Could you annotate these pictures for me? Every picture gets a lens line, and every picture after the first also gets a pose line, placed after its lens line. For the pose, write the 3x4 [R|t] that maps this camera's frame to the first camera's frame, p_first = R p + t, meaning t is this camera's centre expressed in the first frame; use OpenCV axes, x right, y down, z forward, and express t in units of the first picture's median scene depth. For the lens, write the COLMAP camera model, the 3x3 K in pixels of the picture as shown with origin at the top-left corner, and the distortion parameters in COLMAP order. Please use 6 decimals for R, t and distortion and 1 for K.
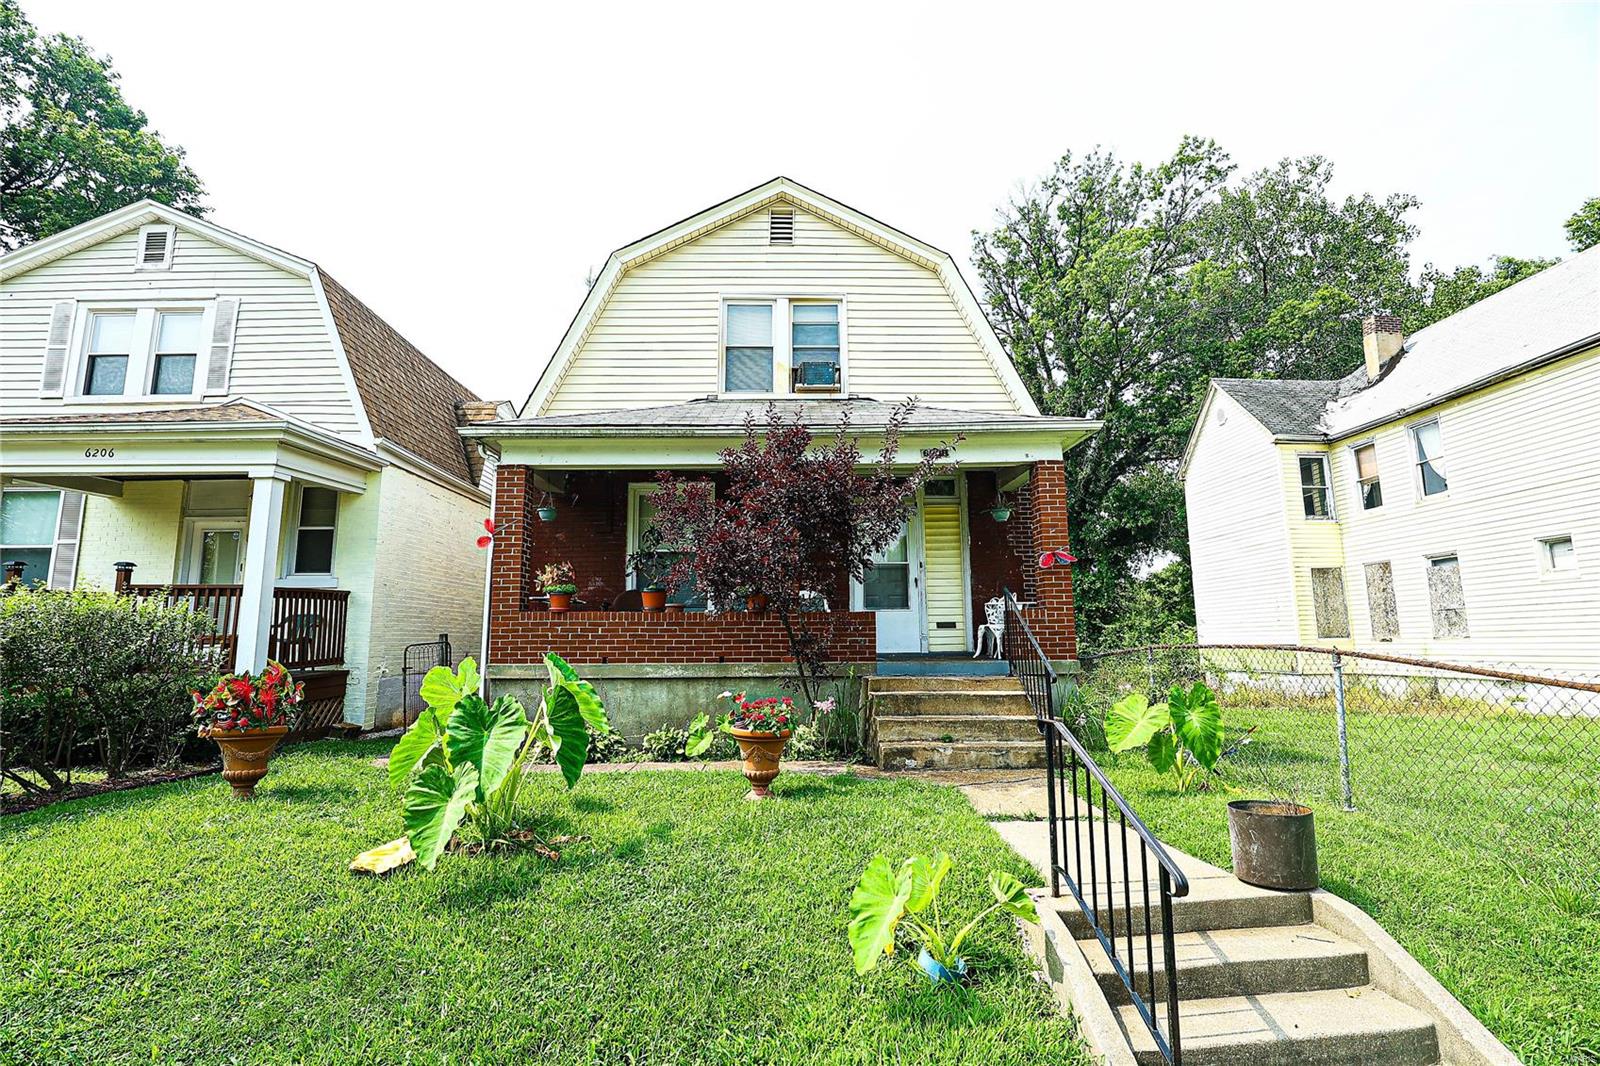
lens RADIAL K [[713.6, 0, 800.0], [0, 713.6, 533.0], [0, 0, 1]] dist [-0.034692, 0.005722]
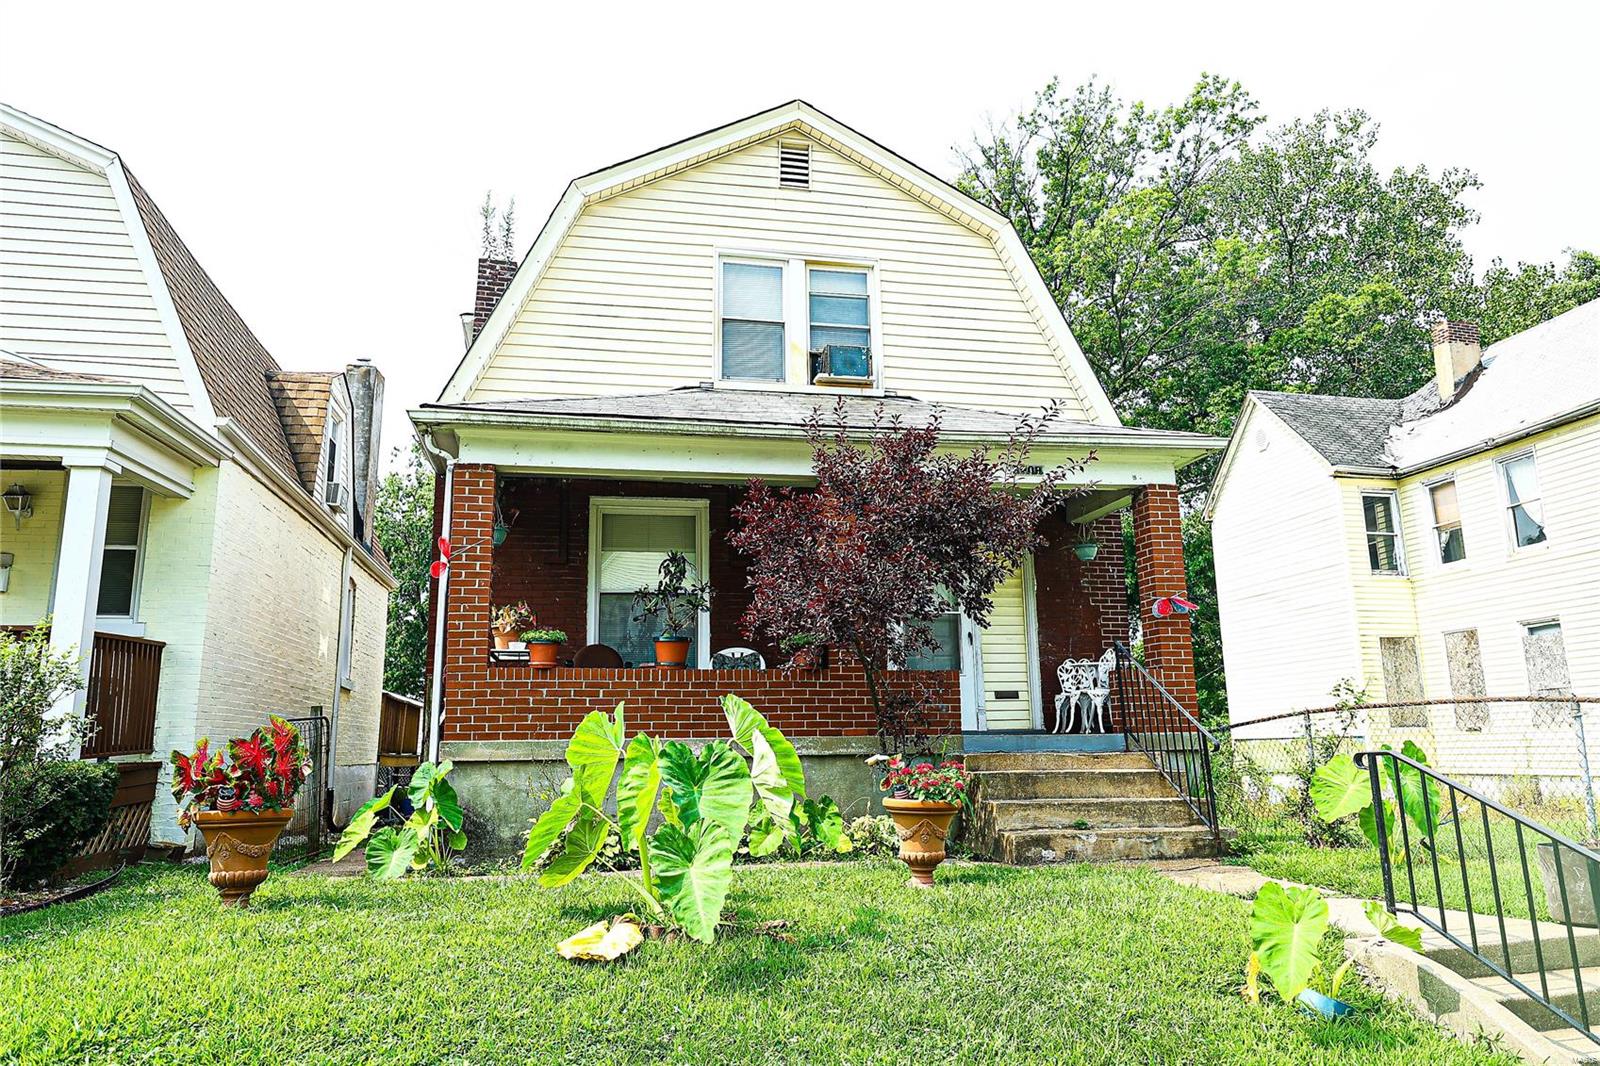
lens RADIAL K [[1044.4, 0, 800.0], [0, 1044.4, 533.0], [0, 0, 1]] dist [-0.001182, 0.003757]
pose [[0.985335, 0.027621, 0.168379, -0.181139], [-0.018453, 0.998273, -0.055771, 0.019259], [-0.169629, 0.051846, 0.984143, -0.068780]]
